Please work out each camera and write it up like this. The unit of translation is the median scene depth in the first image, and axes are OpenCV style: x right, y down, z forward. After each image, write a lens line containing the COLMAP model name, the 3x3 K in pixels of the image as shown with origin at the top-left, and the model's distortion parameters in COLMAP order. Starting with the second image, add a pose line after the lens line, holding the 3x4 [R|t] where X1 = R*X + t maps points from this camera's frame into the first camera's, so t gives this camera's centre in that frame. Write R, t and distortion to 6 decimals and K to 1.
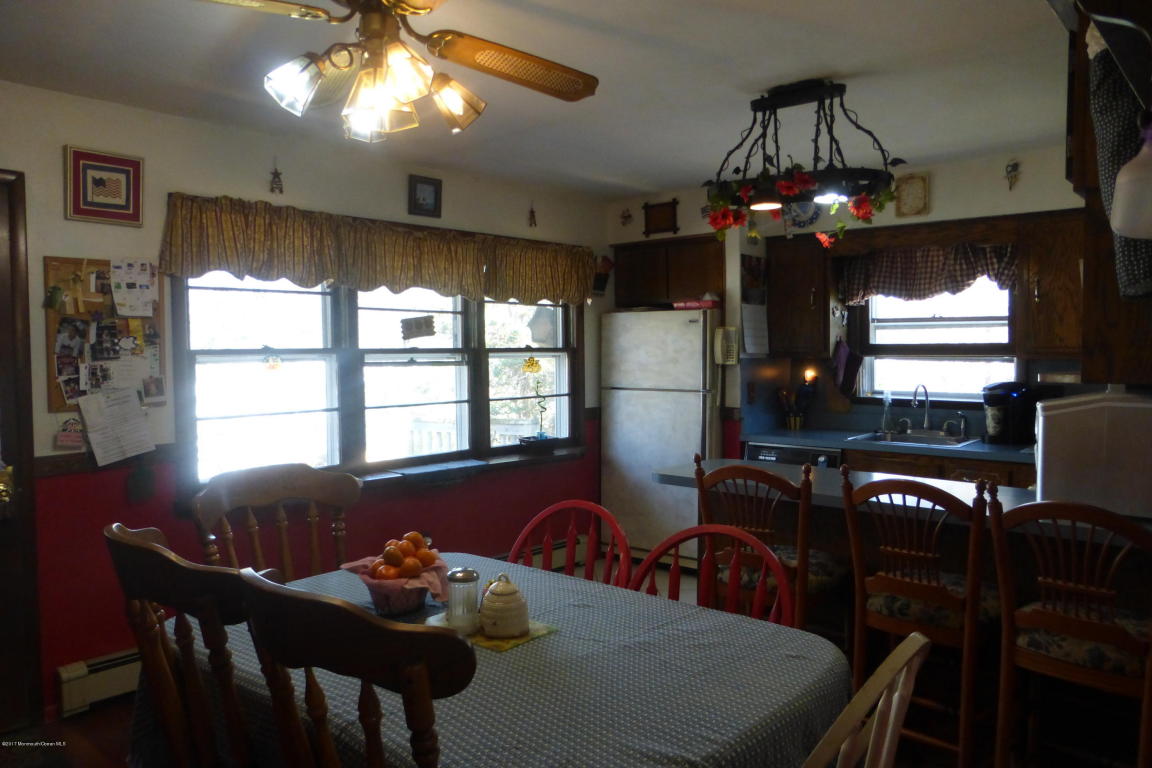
lens RADIAL K [[831.6, 0, 576.0], [0, 831.6, 384.0], [0, 0, 1]] dist [-0.050737, 0.070459]
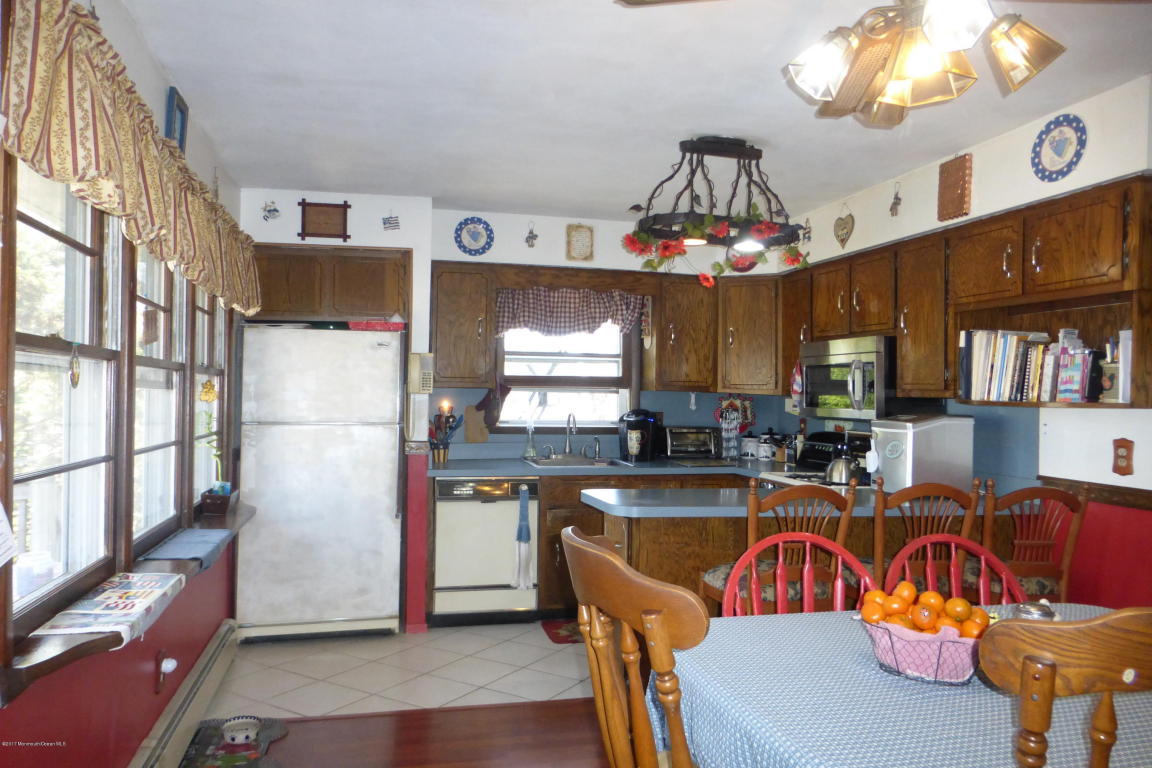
lens RADIAL K [[844.0, 0, 576.0], [0, 844.0, 384.0], [0, 0, 1]] dist [-0.106565, 0.336303]
pose [[0.585915, 0.018447, 0.810163, -0.496373], [0.018463, 0.999178, -0.036103, 0.002557], [-0.810162, 0.036111, 0.585092, 0.339836]]
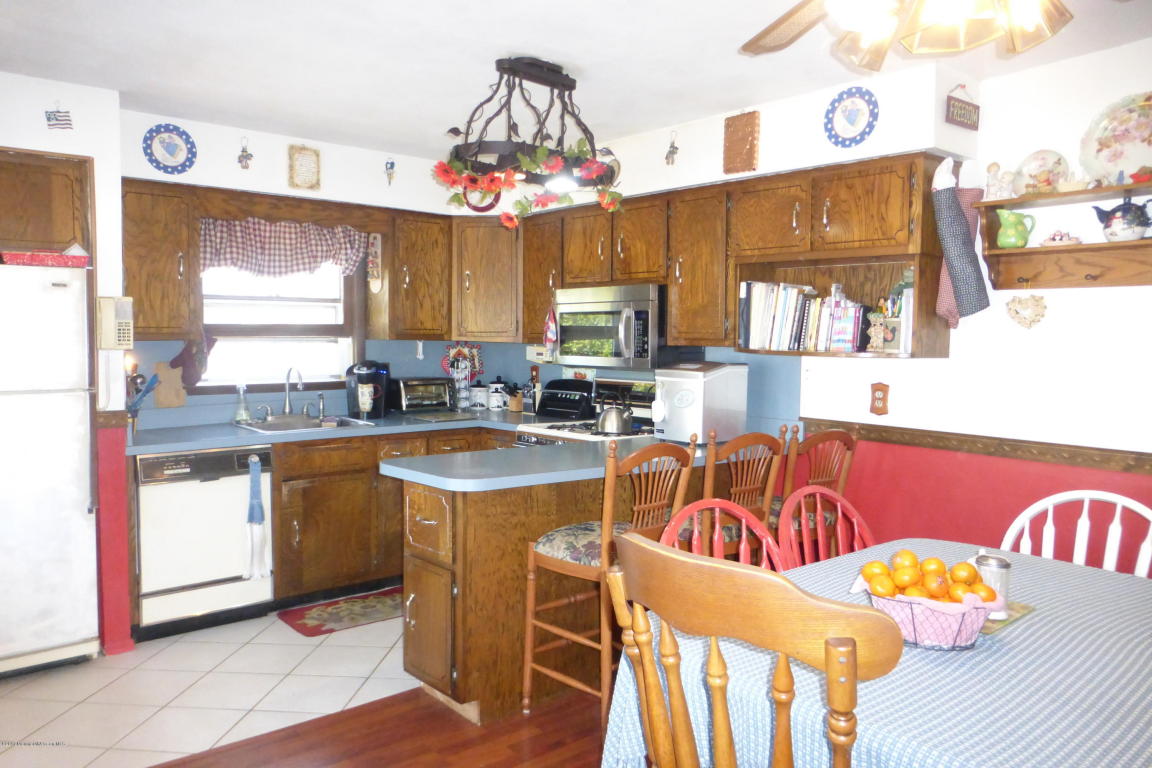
lens RADIAL K [[831.6, 0, 576.0], [0, 831.6, 384.0], [0, 0, 1]] dist [-0.050737, 0.070459]
pose [[0.157962, -0.055788, 0.985868, -0.476731], [0.037073, 0.998034, 0.050537, -0.016657], [-0.986749, 0.028566, 0.159720, 0.534674]]
